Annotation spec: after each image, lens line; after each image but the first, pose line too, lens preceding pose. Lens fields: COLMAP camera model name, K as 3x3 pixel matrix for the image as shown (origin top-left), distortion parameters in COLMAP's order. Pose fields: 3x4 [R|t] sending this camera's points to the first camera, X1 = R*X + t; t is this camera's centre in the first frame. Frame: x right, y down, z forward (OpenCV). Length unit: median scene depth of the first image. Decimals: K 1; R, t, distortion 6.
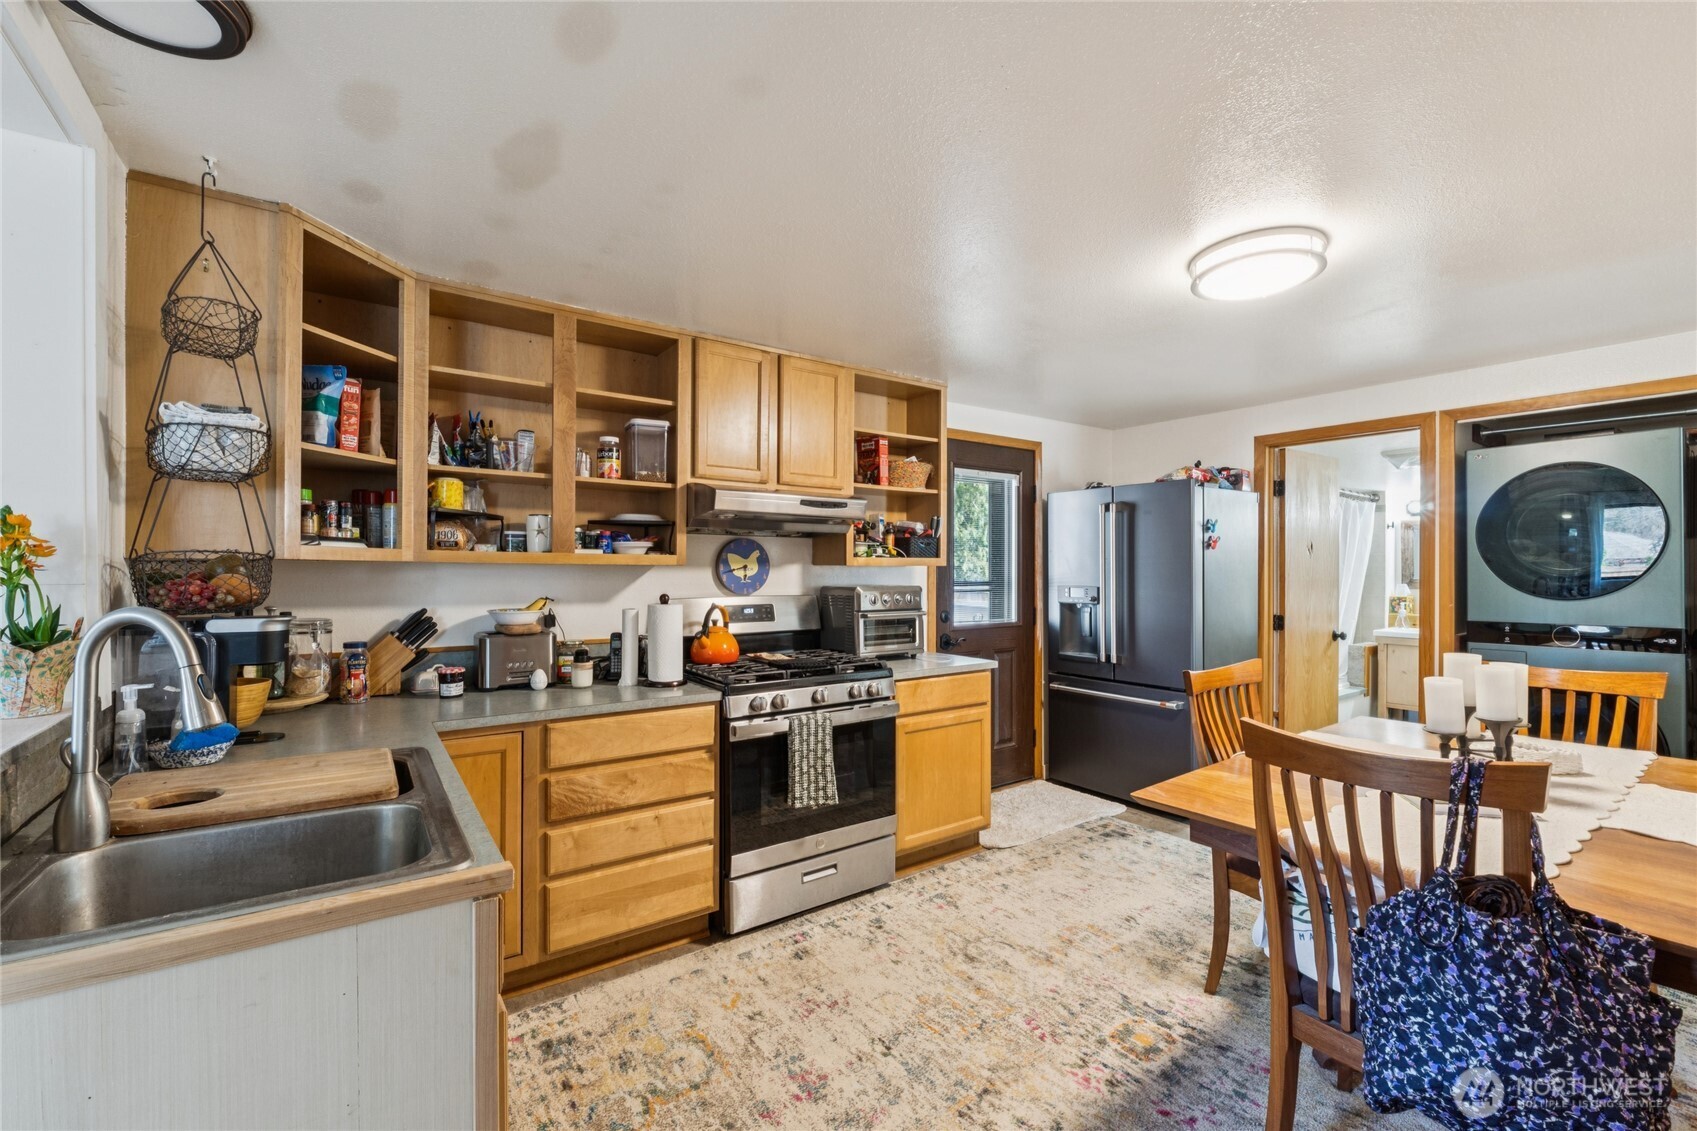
lens RADIAL K [[711.8, 0, 843.5], [0, 711.8, 575.8], [0, 0, 1]] dist [-0.008279, -0.000117]
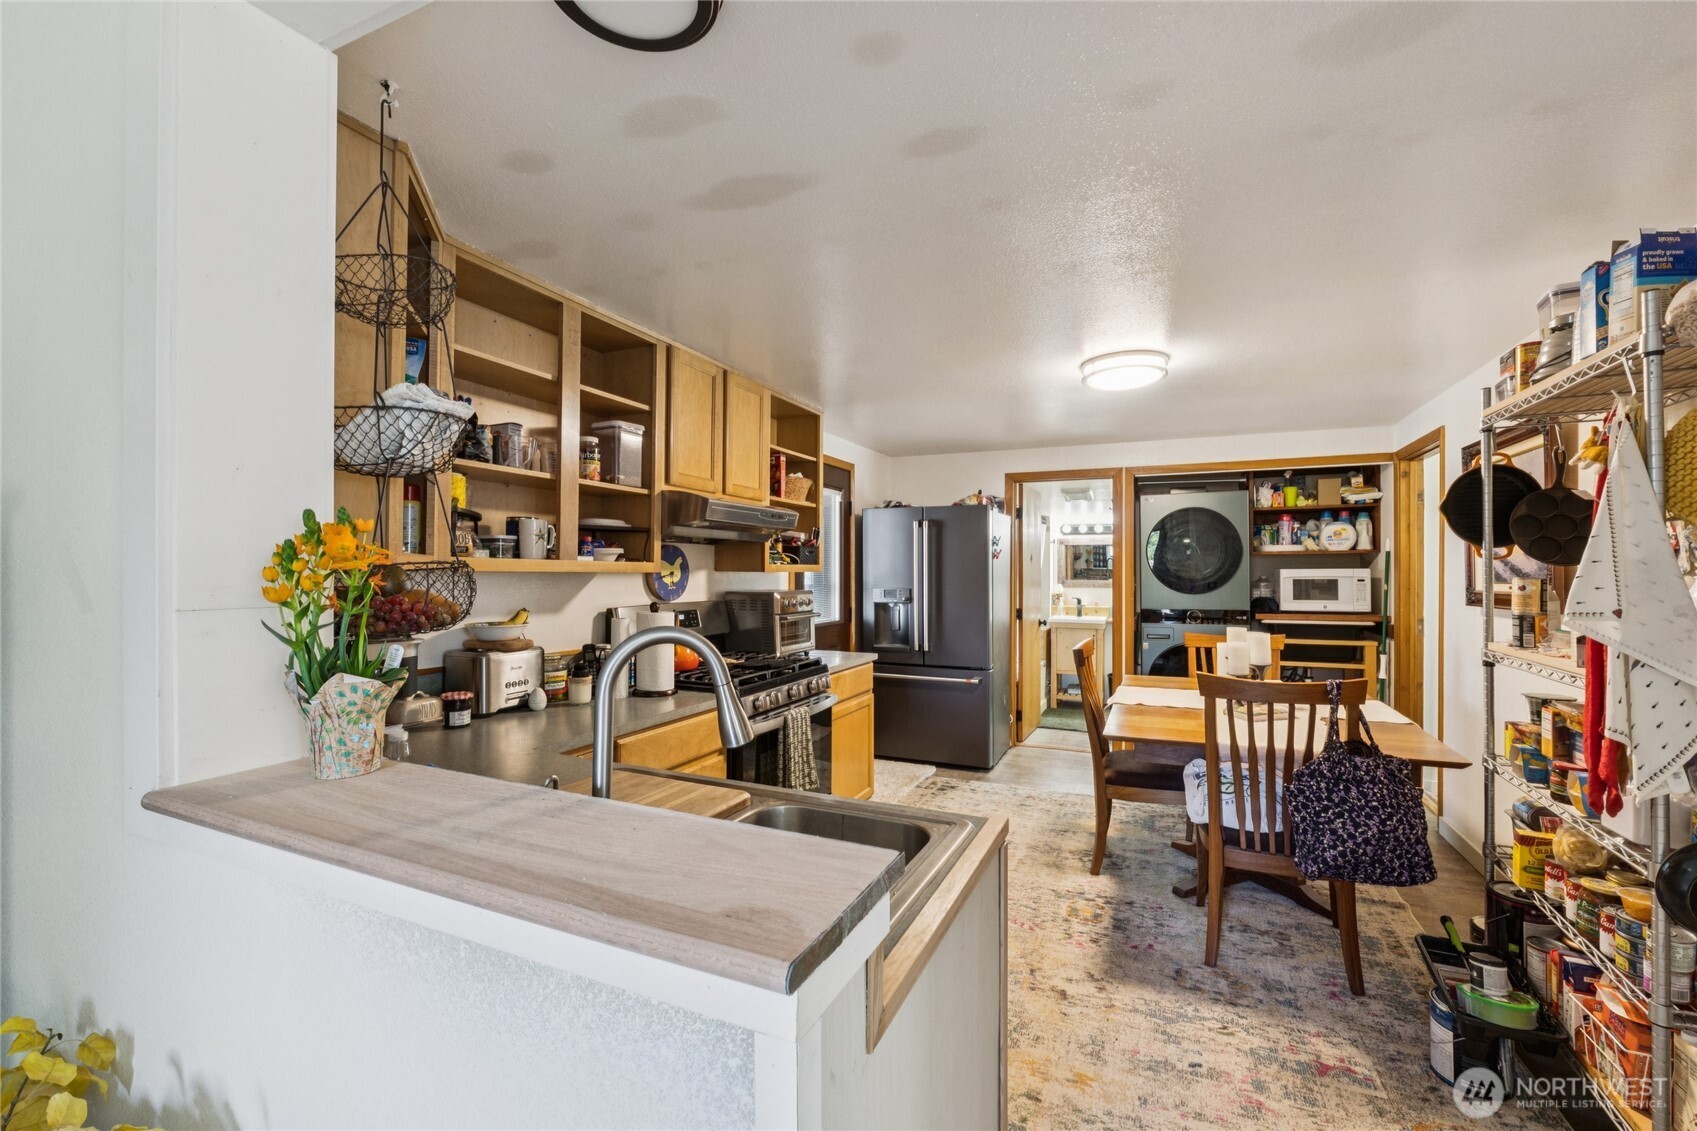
lens RADIAL K [[711.8, 0, 849.4], [0, 711.8, 571.9], [0, 0, 1]] dist [-0.008279, -0.000117]
pose [[0.862837, 0.000287, 0.505483, -0.490558], [0.003018, 0.999979, -0.005719, -0.009390], [-0.505474, 0.006460, 0.862818, 0.012330]]
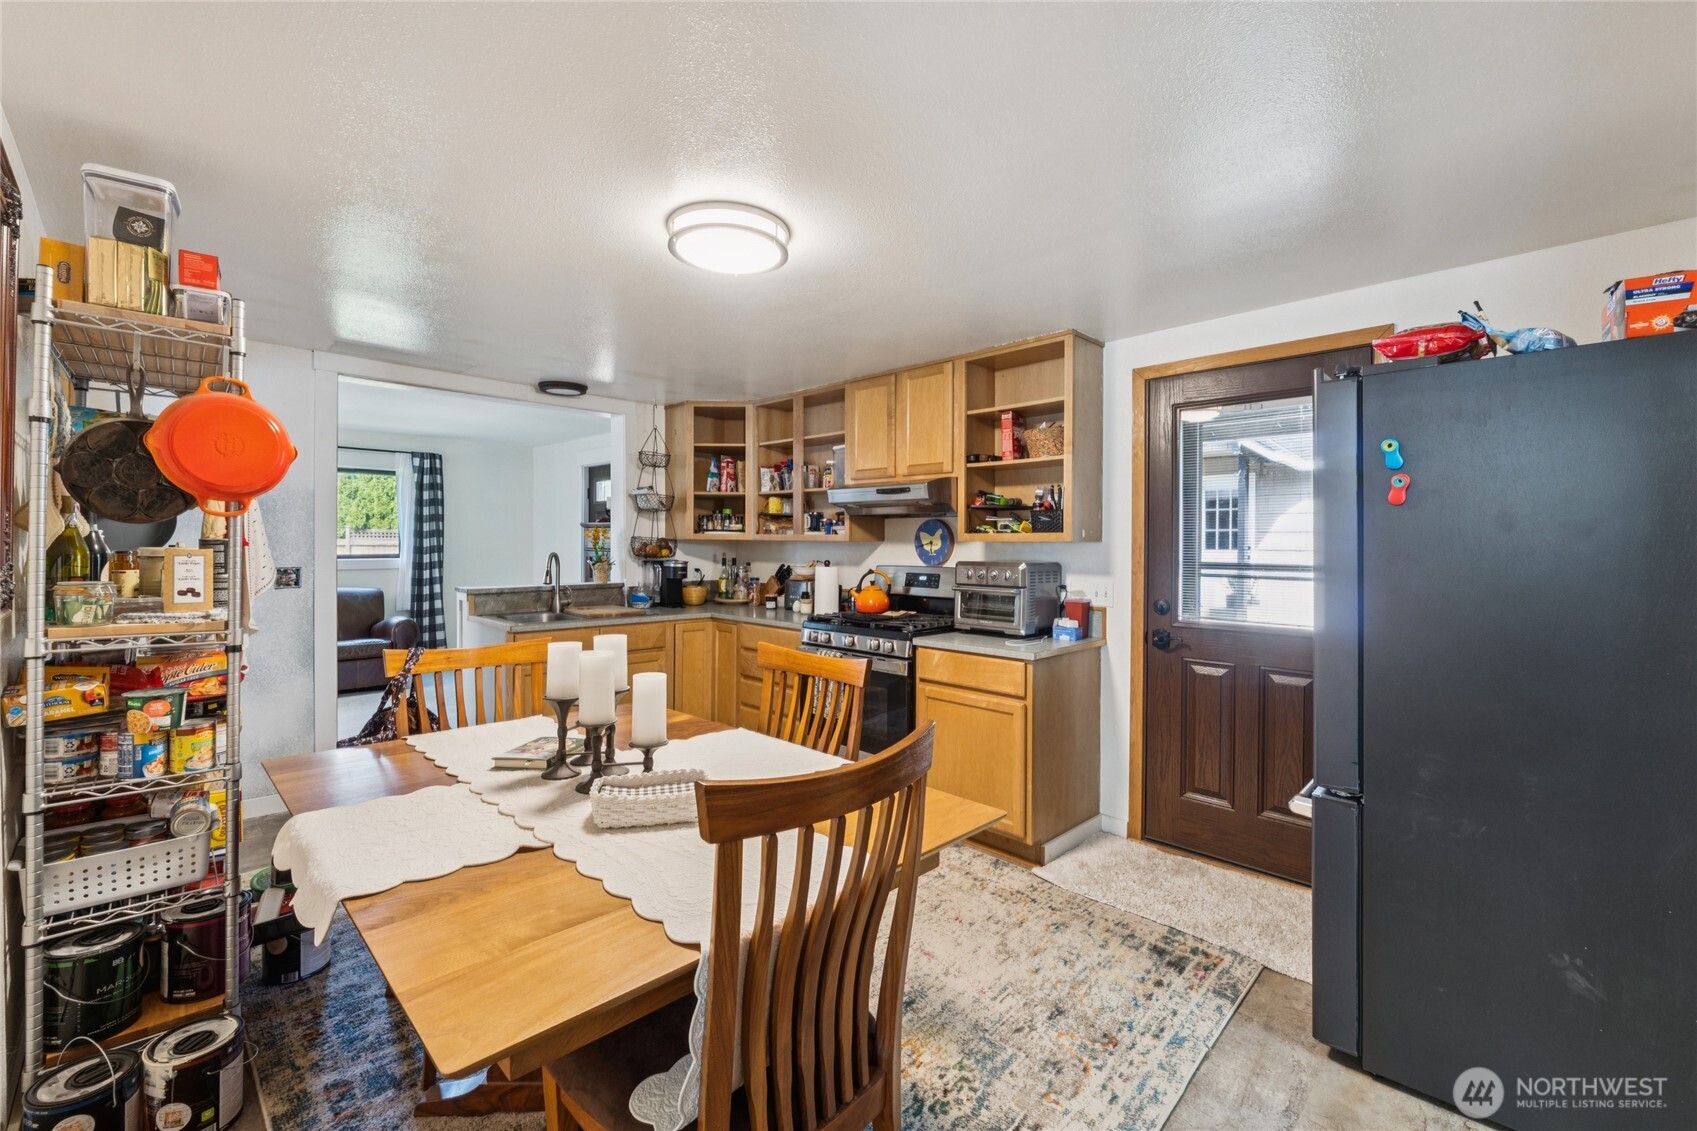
lens RADIAL K [[711.8, 0, 851.9], [0, 711.8, 554.3], [0, 0, 1]] dist [-0.008279, -0.000117]
pose [[0.170234, 0.014339, -0.985299, 1.197867], [-0.014363, 0.999824, 0.012068, -0.006362], [0.985299, 0.012097, 0.170410, 0.751665]]
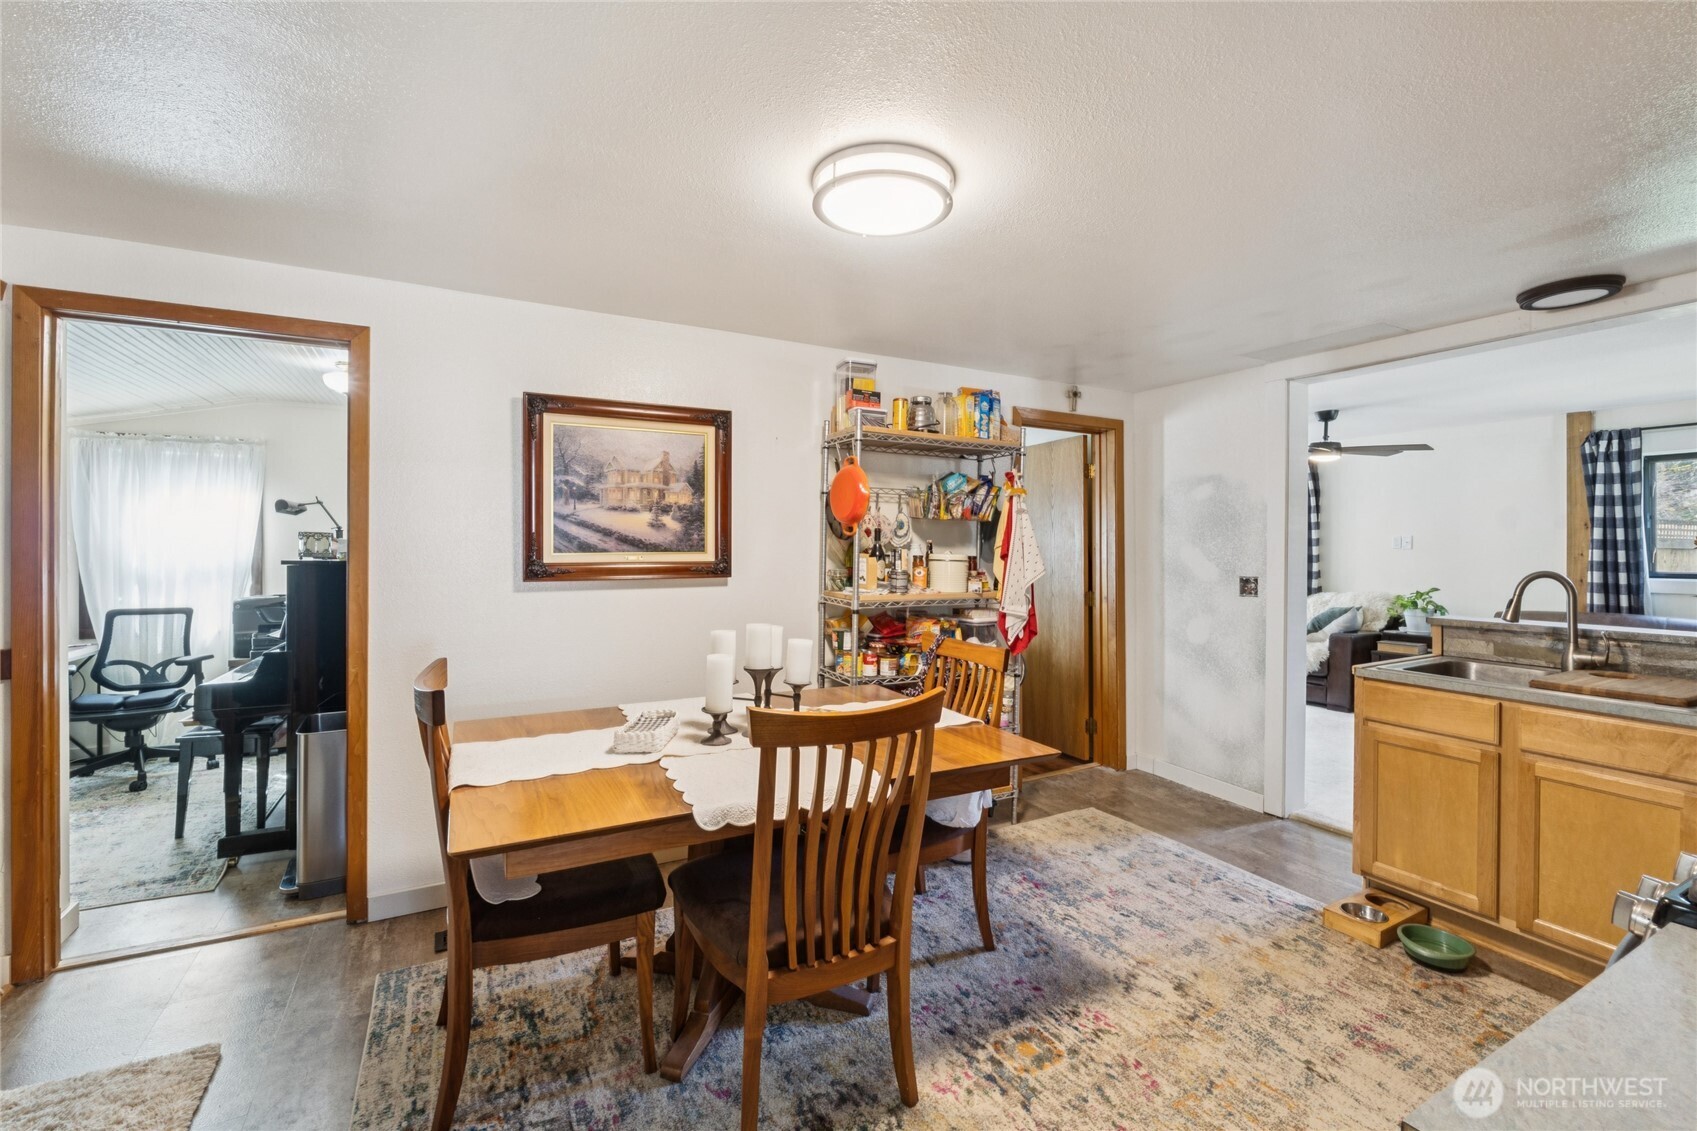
lens RADIAL K [[711.8, 0, 856.8], [0, 711.8, 543.6], [0, 0, 1]] dist [-0.008279, -0.000117]
pose [[-0.992967, -0.006590, 0.118212, 0.381665], [-0.006377, 0.999977, 0.002185, -0.014013], [-0.118224, 0.001416, -0.992986, 1.384124]]
